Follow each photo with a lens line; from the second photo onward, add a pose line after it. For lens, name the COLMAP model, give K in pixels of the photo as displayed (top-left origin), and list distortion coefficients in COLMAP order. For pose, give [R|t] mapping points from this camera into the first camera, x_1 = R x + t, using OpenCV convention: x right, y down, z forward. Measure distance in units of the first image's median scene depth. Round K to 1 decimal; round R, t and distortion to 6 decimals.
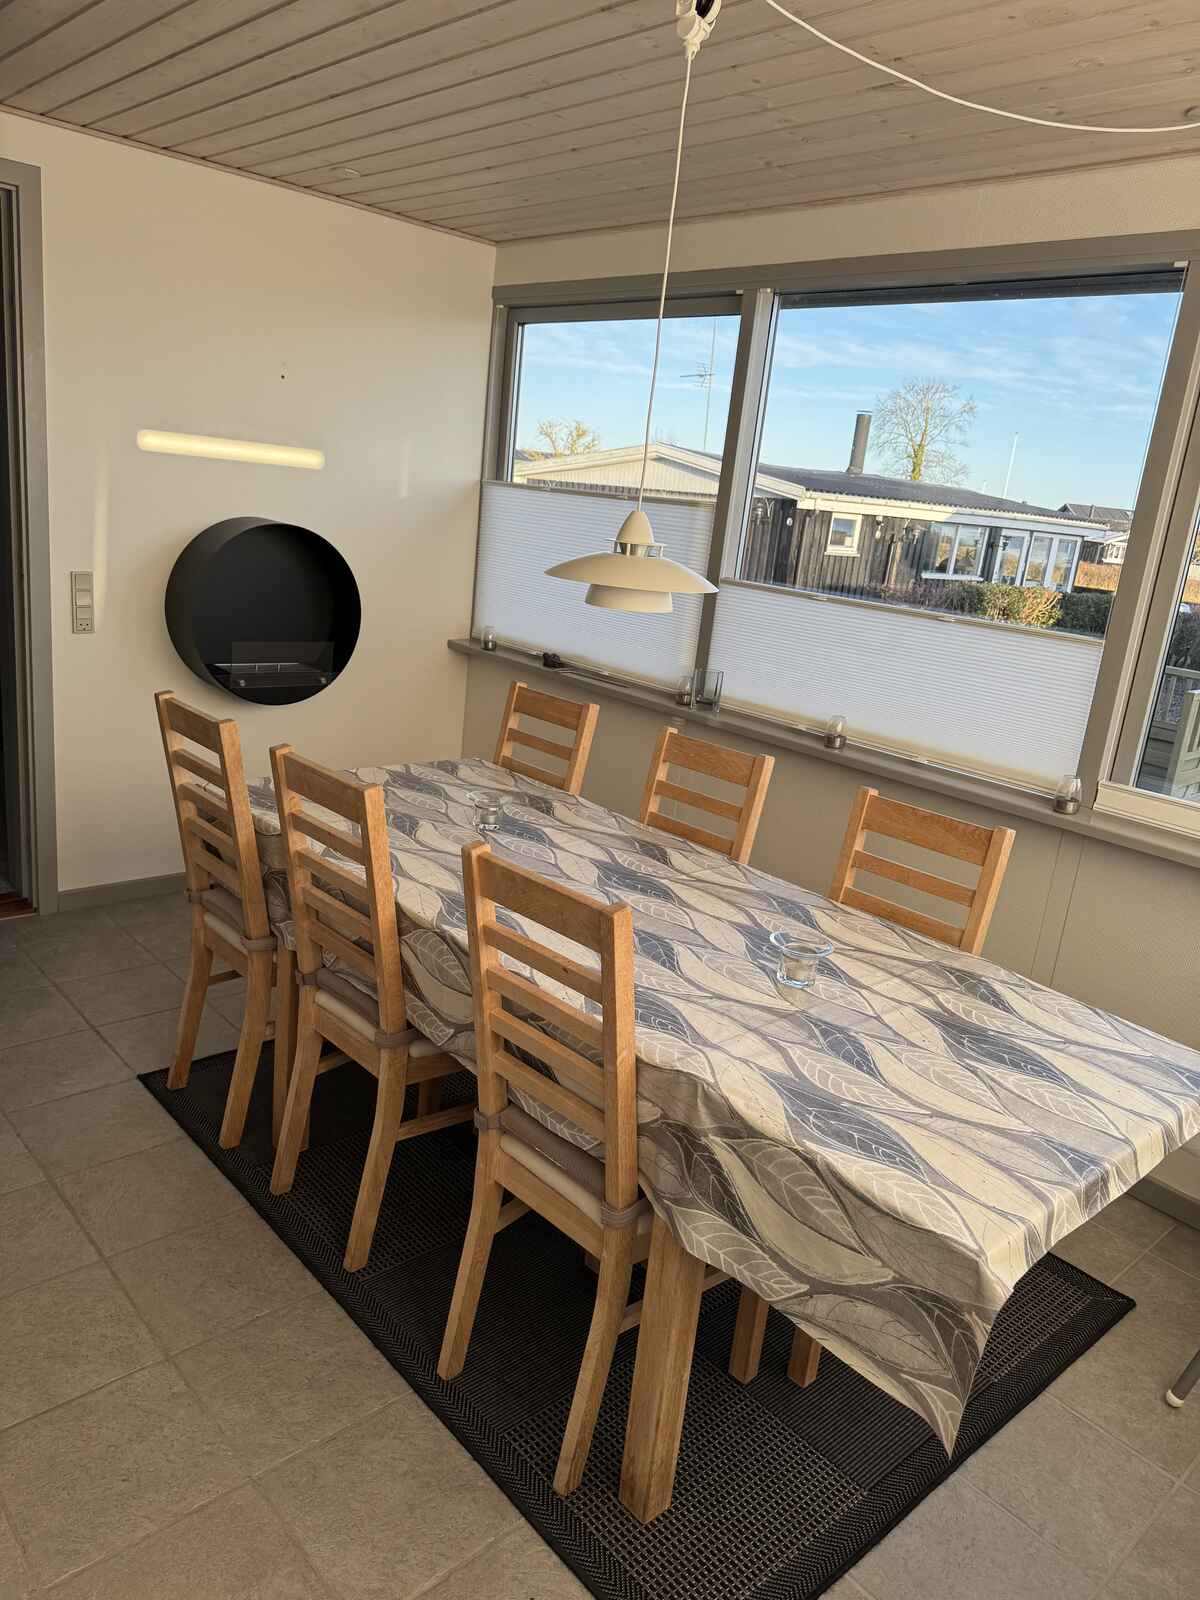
lens RADIAL K [[1122.4, 0, 600.0], [0, 1122.4, 800.0], [0, 0, 1]] dist [0.114955, -0.175278]
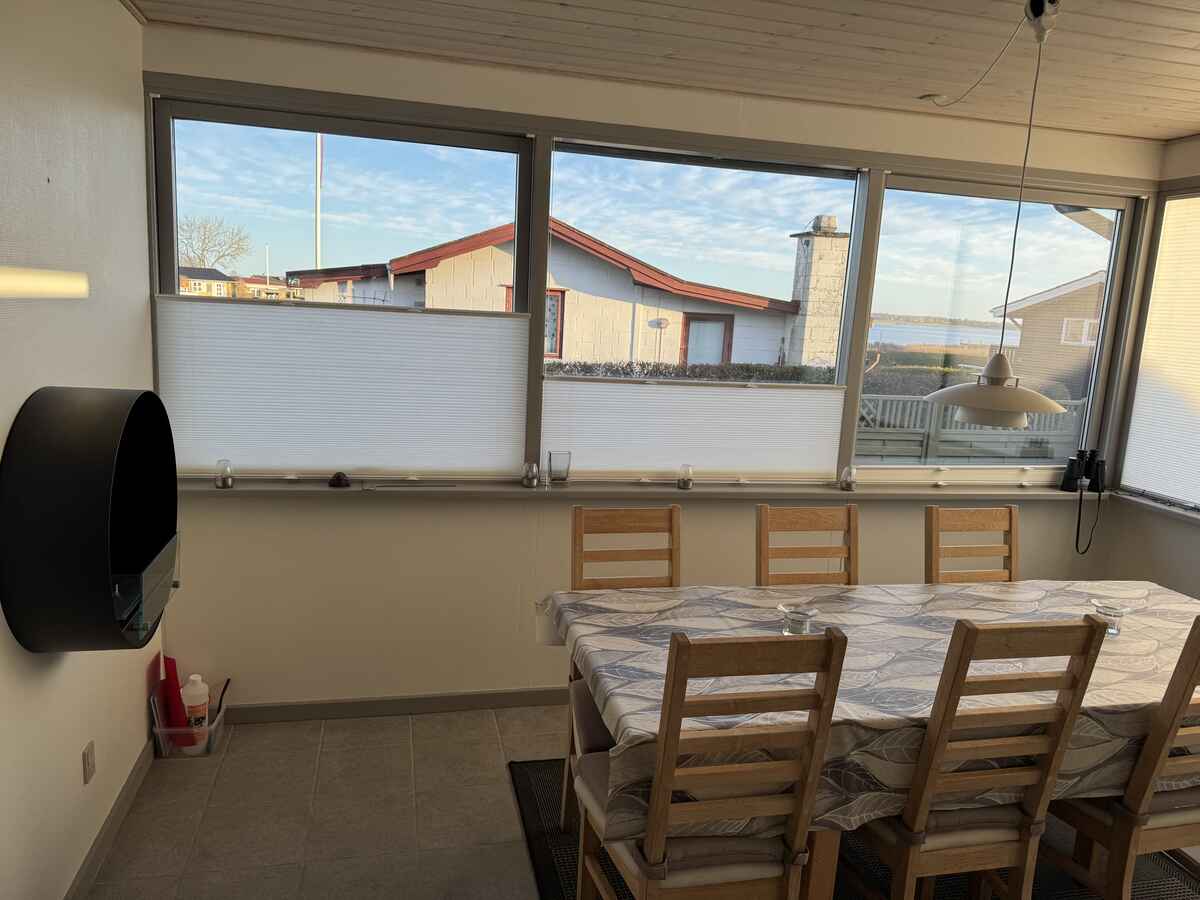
lens RADIAL K [[841.8, 0, 592.9], [0, 841.8, 469.0], [0, 0, 1]] dist [0.114955, -0.175278]
pose [[0.487658, -0.250585, 0.836300, -0.788145], [0.224132, 0.961751, 0.157480, -0.287661], [-0.843774, 0.110645, 0.525170, 0.625912]]
